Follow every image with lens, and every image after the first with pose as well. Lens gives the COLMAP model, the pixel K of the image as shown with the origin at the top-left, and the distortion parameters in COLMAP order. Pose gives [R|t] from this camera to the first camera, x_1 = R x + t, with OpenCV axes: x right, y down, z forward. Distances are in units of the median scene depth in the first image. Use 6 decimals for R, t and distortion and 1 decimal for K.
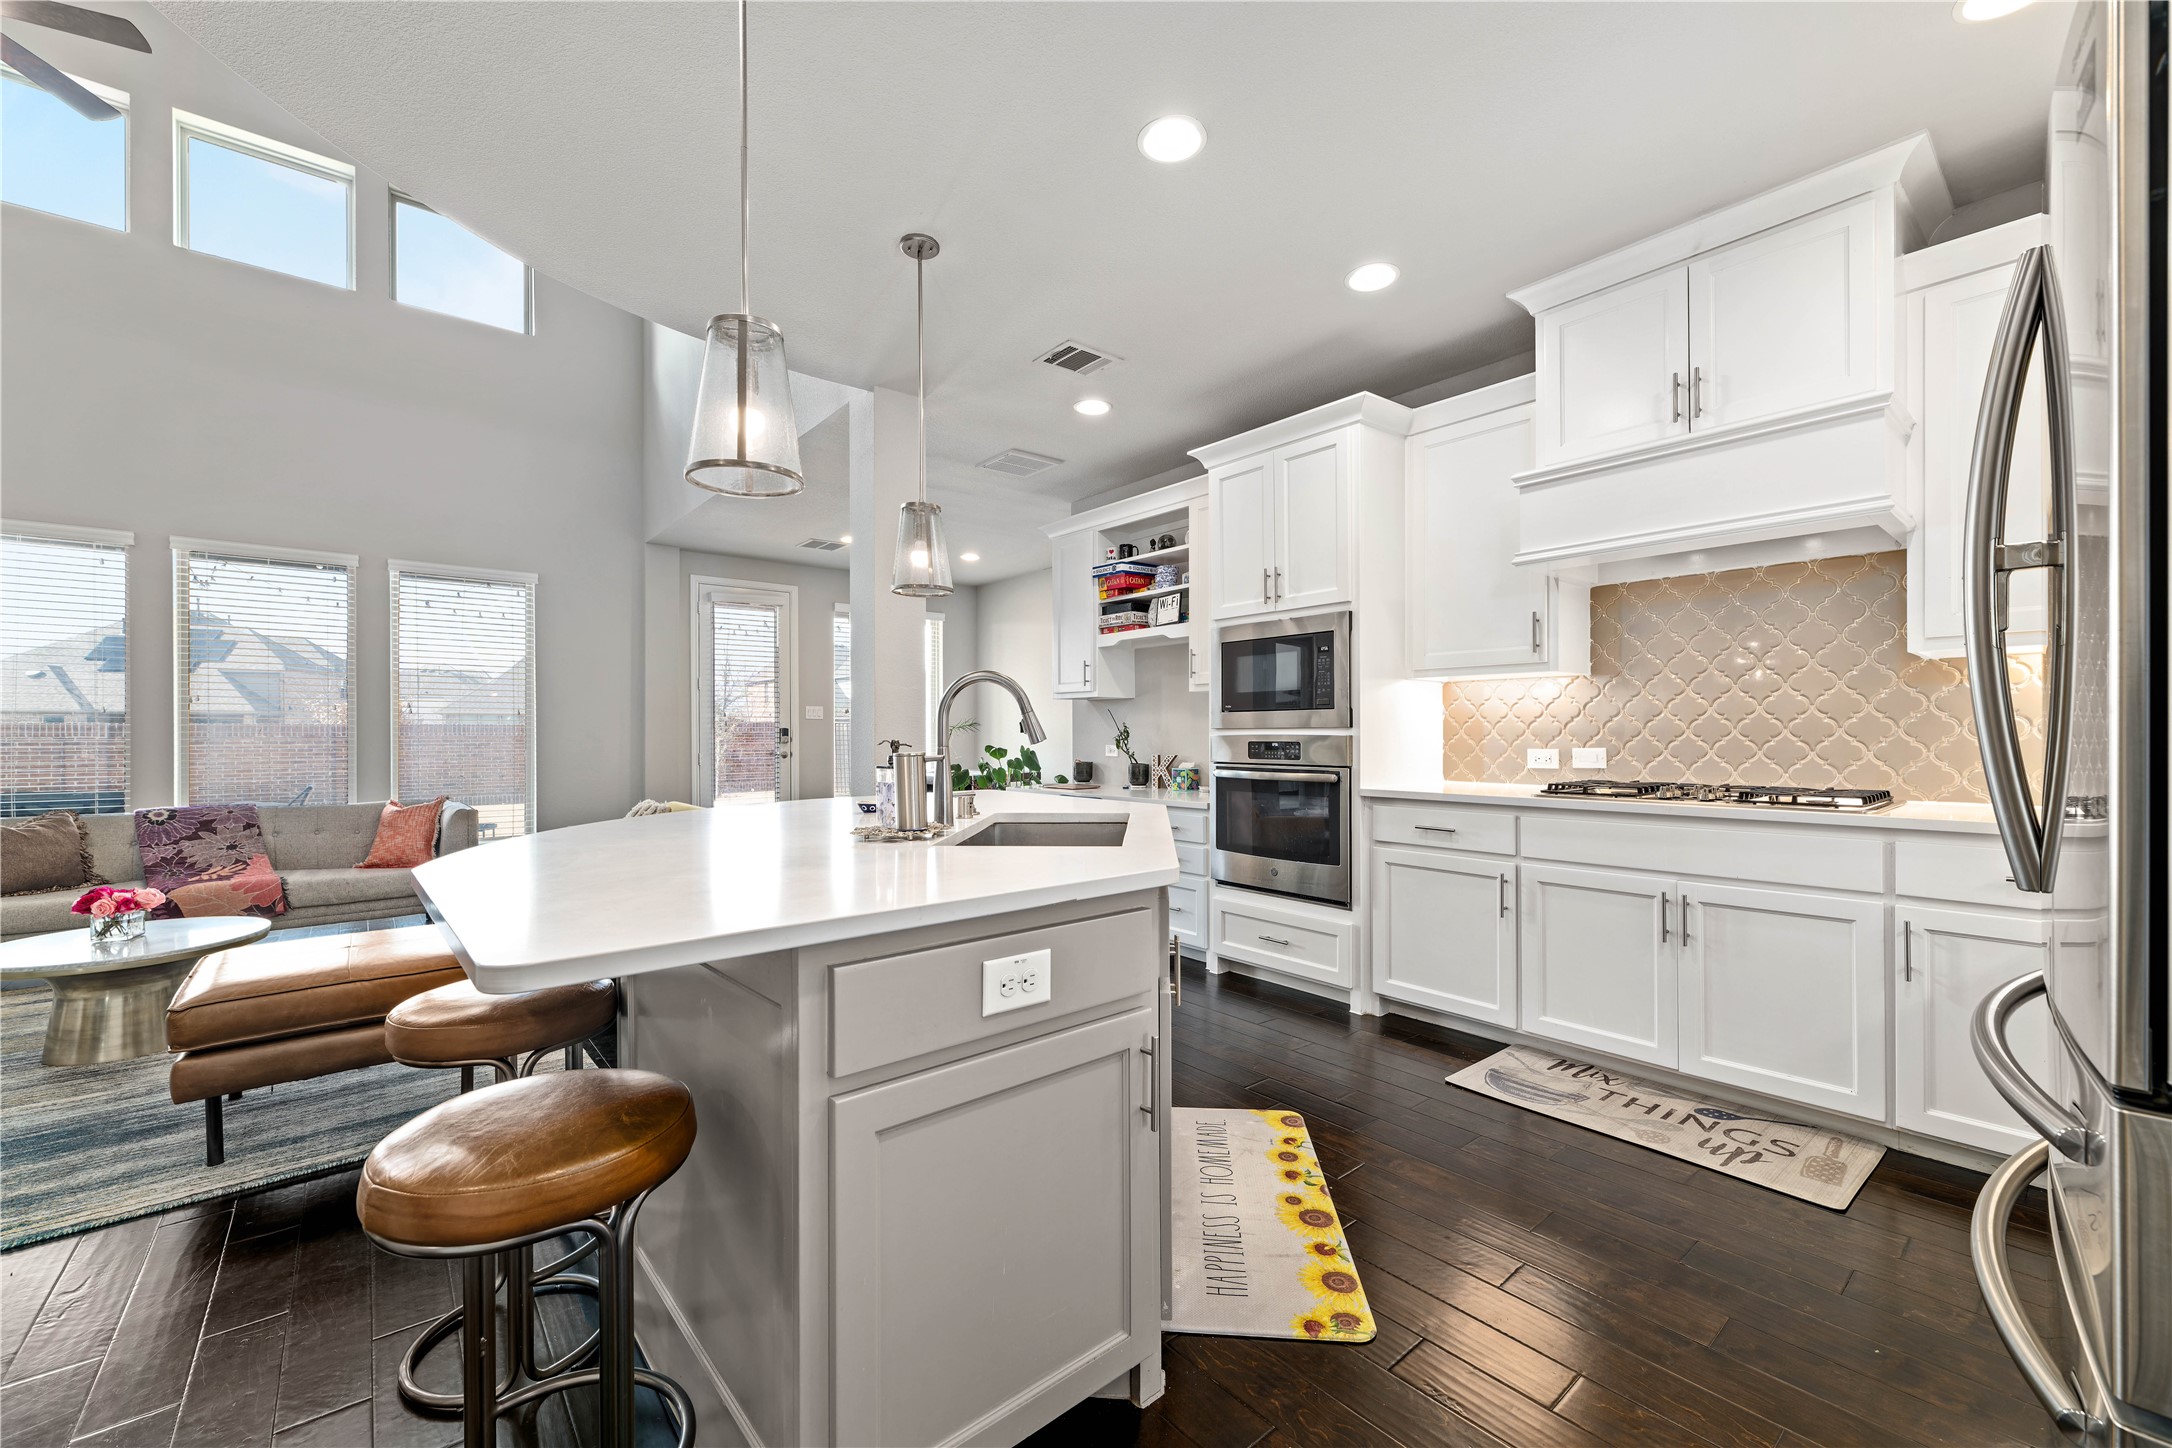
lens RADIAL K [[878.4, 0, 1099.1], [0, 878.4, 733.4], [0, 0, 1]] dist [0.004913, 0.000228]
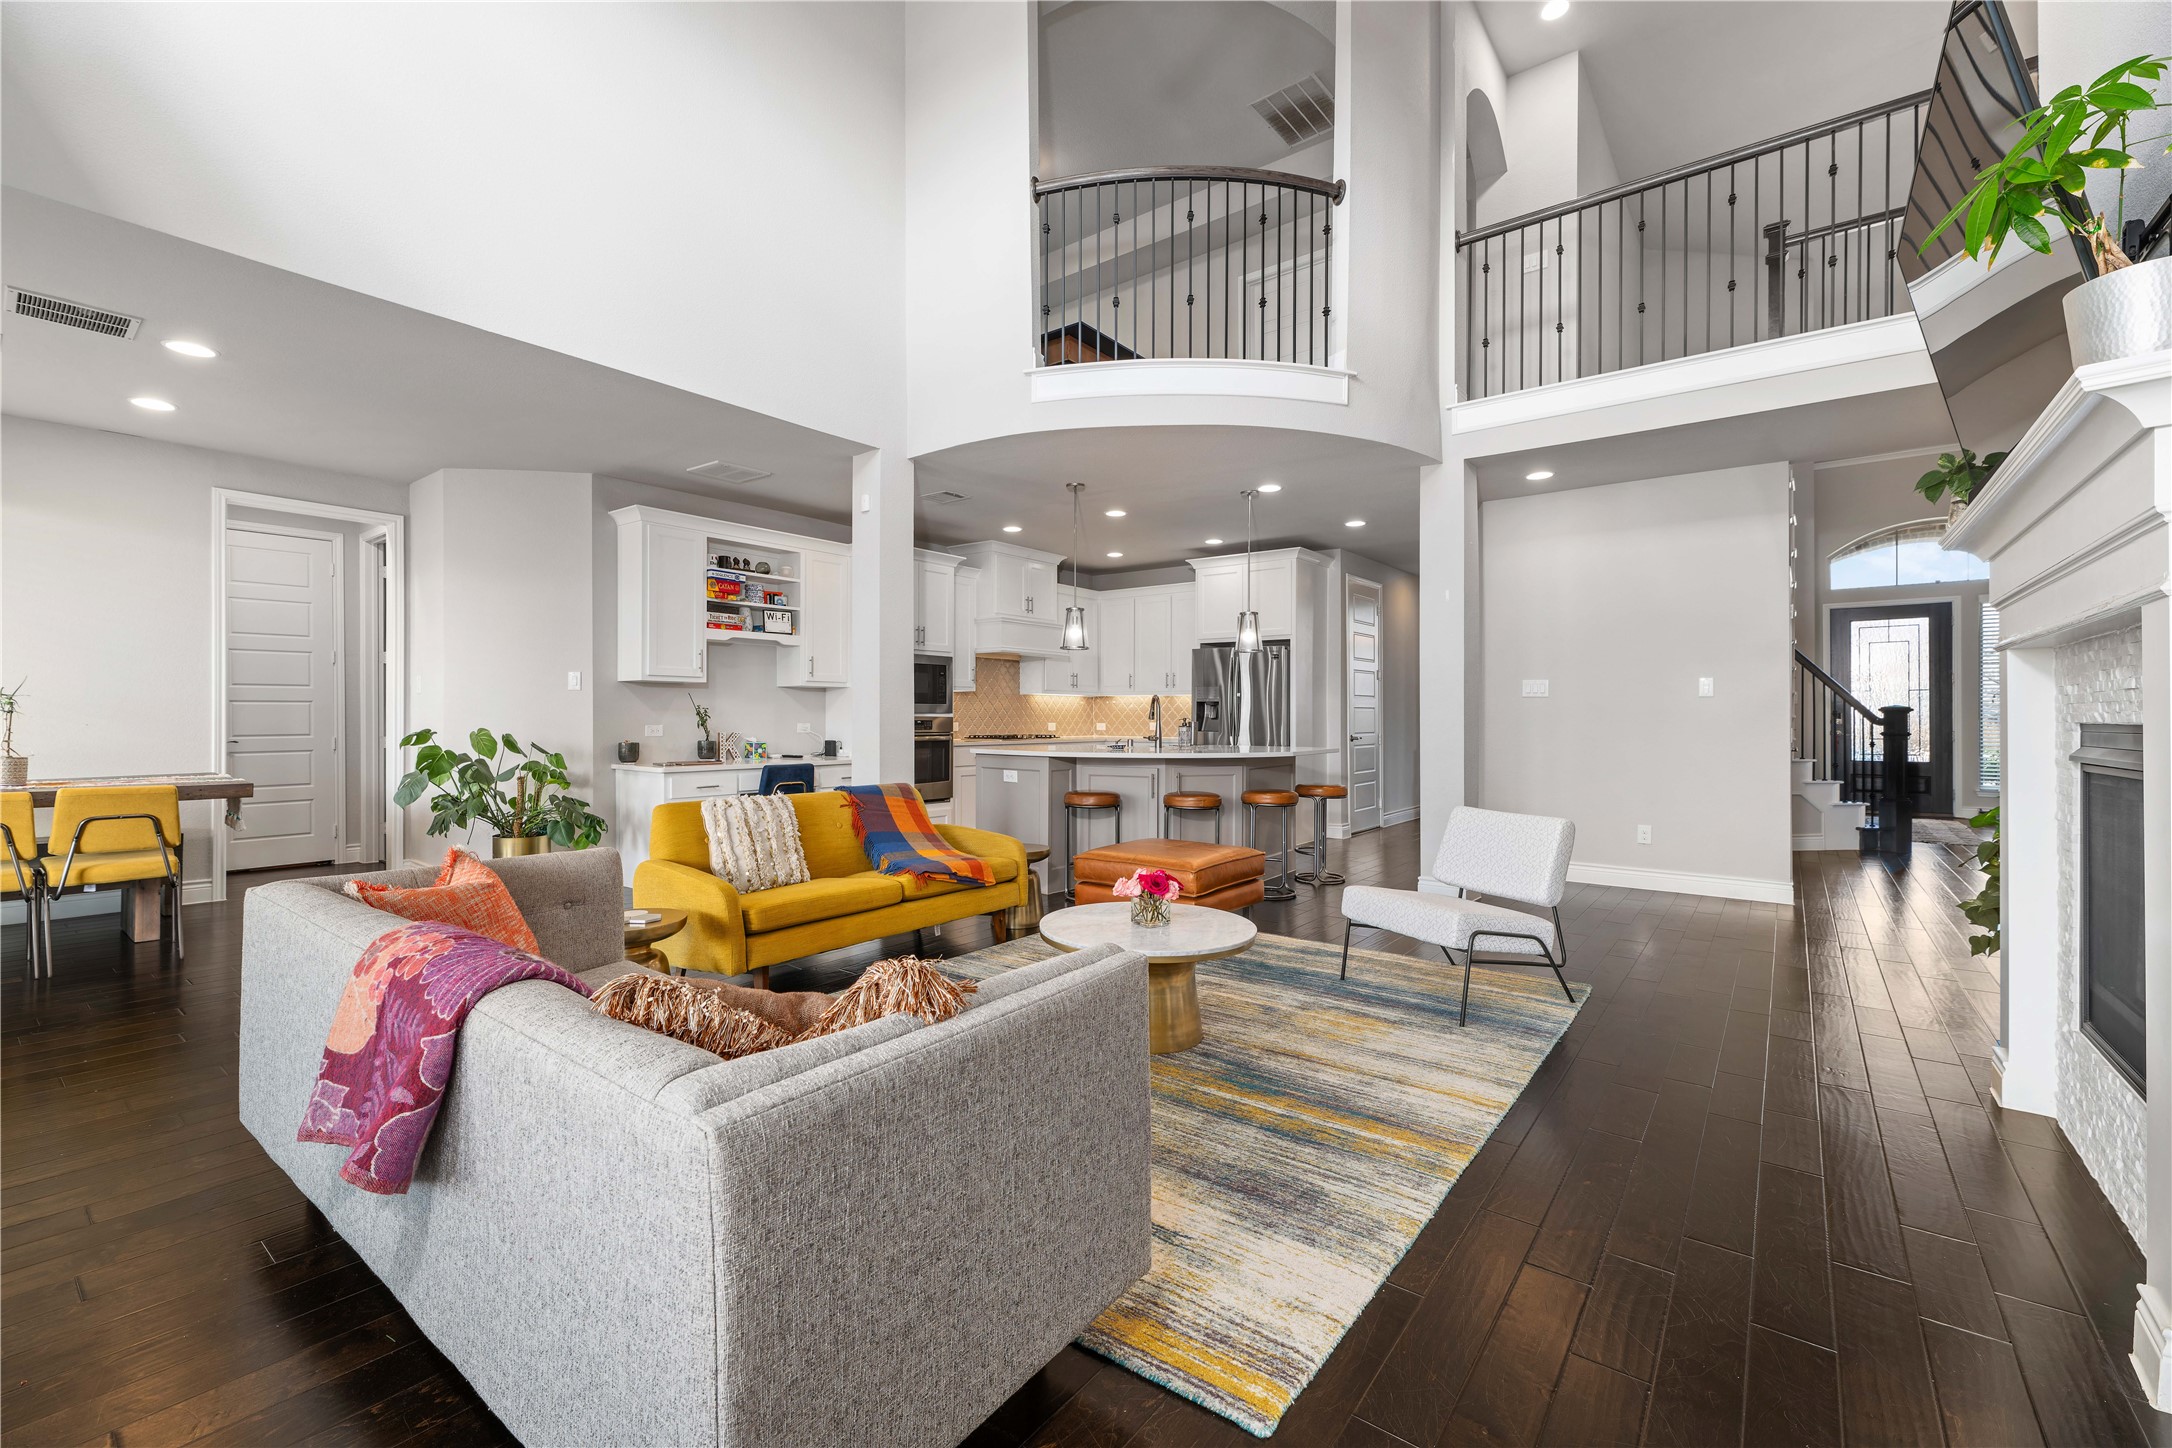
lens RADIAL K [[878.4, 0, 1071.5], [0, 878.4, 723.3], [0, 0, 1]] dist [0.004913, 0.000228]
pose [[-0.220765, 0.000352, 0.975327, -1.245825], [0.000259, 1.000000, -0.000302, 0.012835], [-0.975327, 0.000186, -0.220765, 0.802447]]
